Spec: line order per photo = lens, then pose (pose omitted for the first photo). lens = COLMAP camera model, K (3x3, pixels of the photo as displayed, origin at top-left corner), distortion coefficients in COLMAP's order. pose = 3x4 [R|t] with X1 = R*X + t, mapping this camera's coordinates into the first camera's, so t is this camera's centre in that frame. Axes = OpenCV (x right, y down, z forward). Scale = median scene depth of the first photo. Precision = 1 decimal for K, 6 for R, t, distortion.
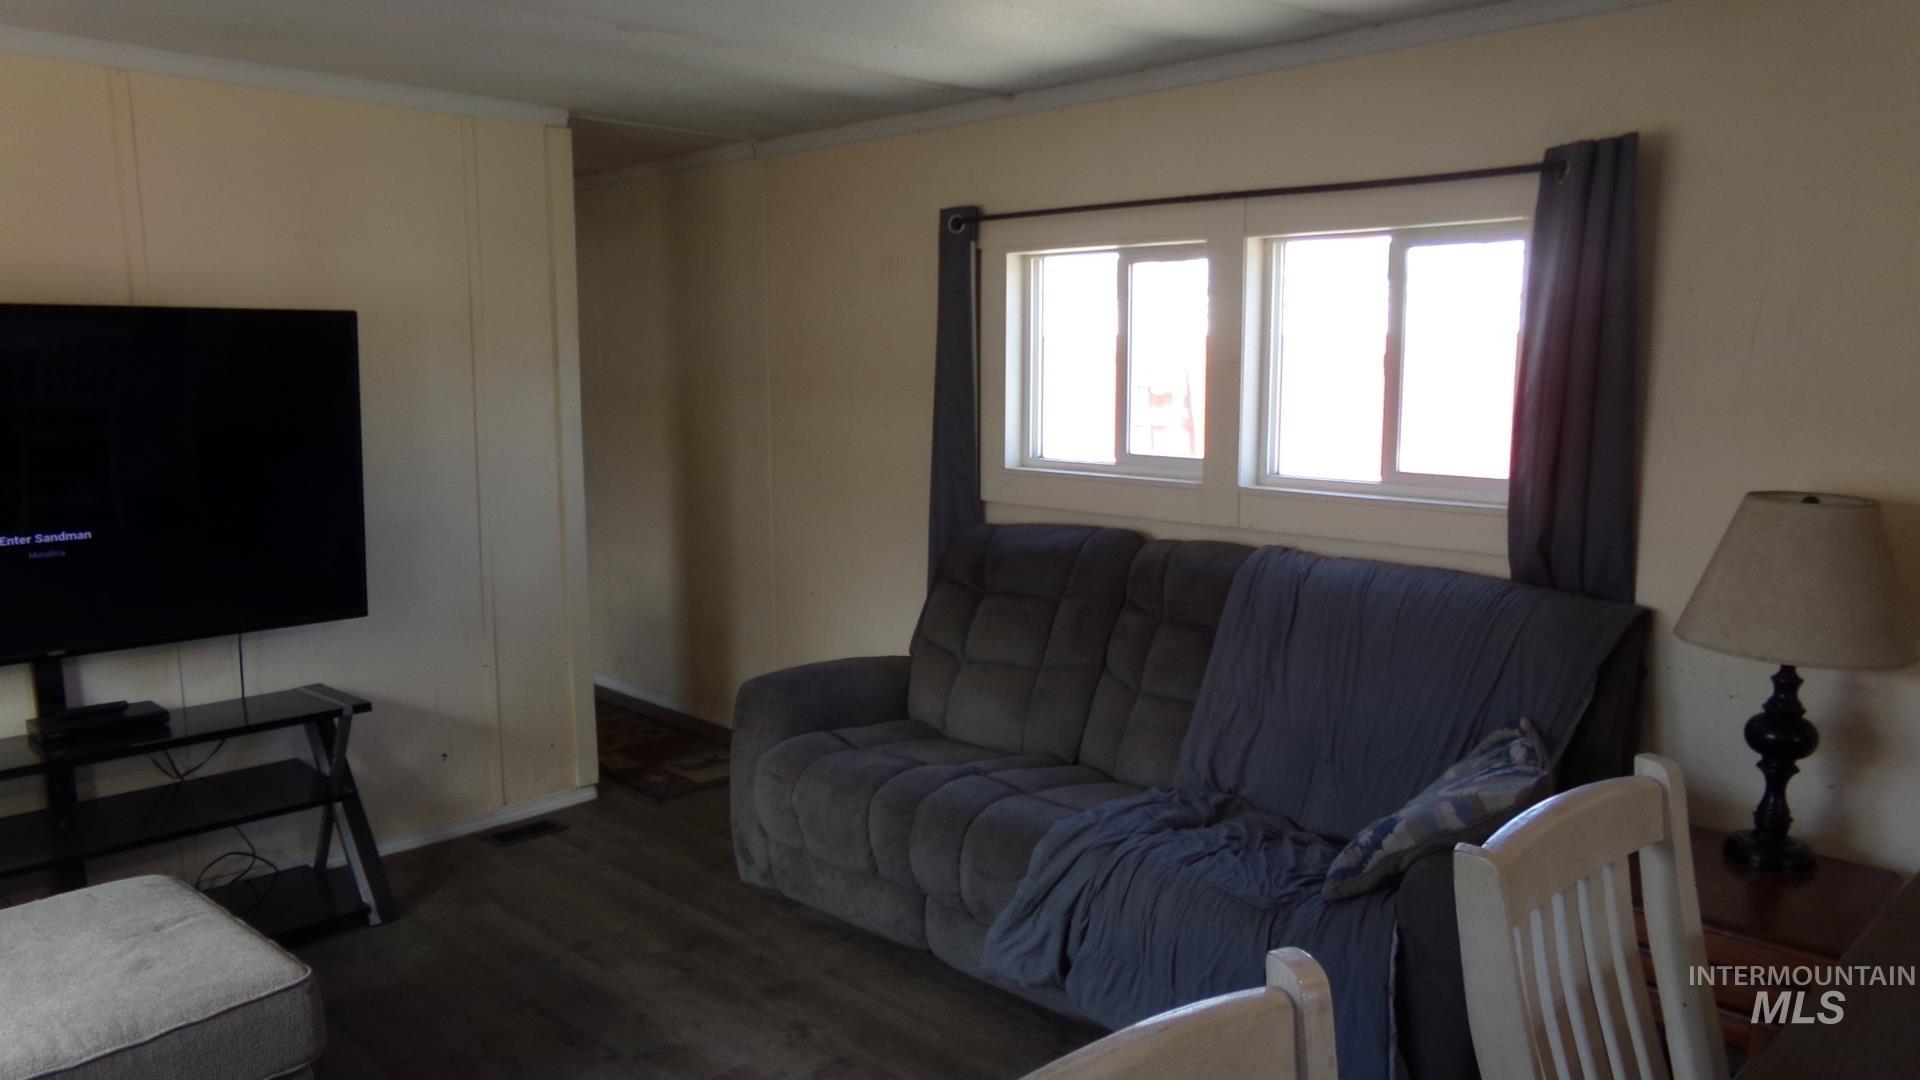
lens RADIAL K [[1377.1, 0, 960.0], [0, 1377.1, 540.0], [0, 0, 1]] dist [-0.101482, 0.242705]
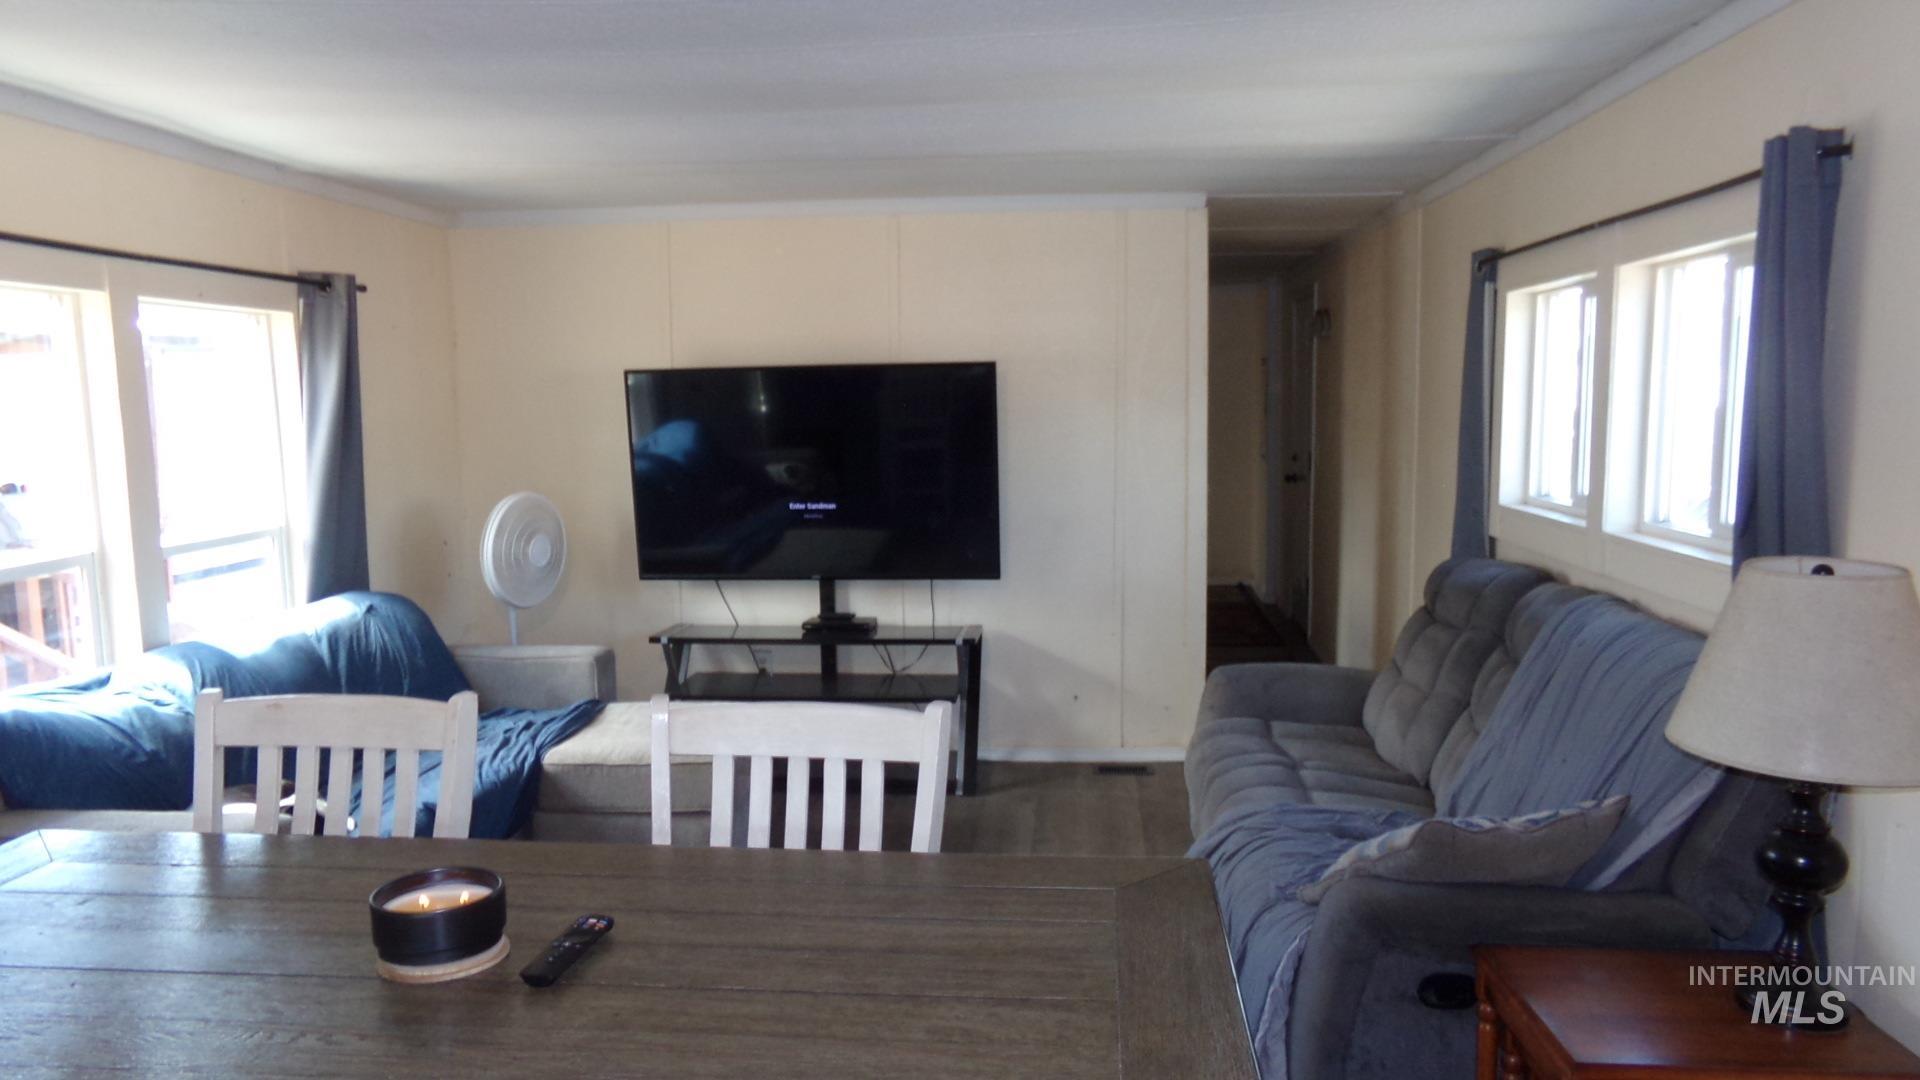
lens RADIAL K [[1377.1, 0, 960.0], [0, 1377.1, 540.0], [0, 0, 1]] dist [-0.101482, 0.242705]
pose [[0.646539, 0.078522, -0.758829, 0.603191], [-0.094184, 0.995295, 0.022743, -0.013143], [0.757044, 0.056765, 0.650893, 0.054466]]
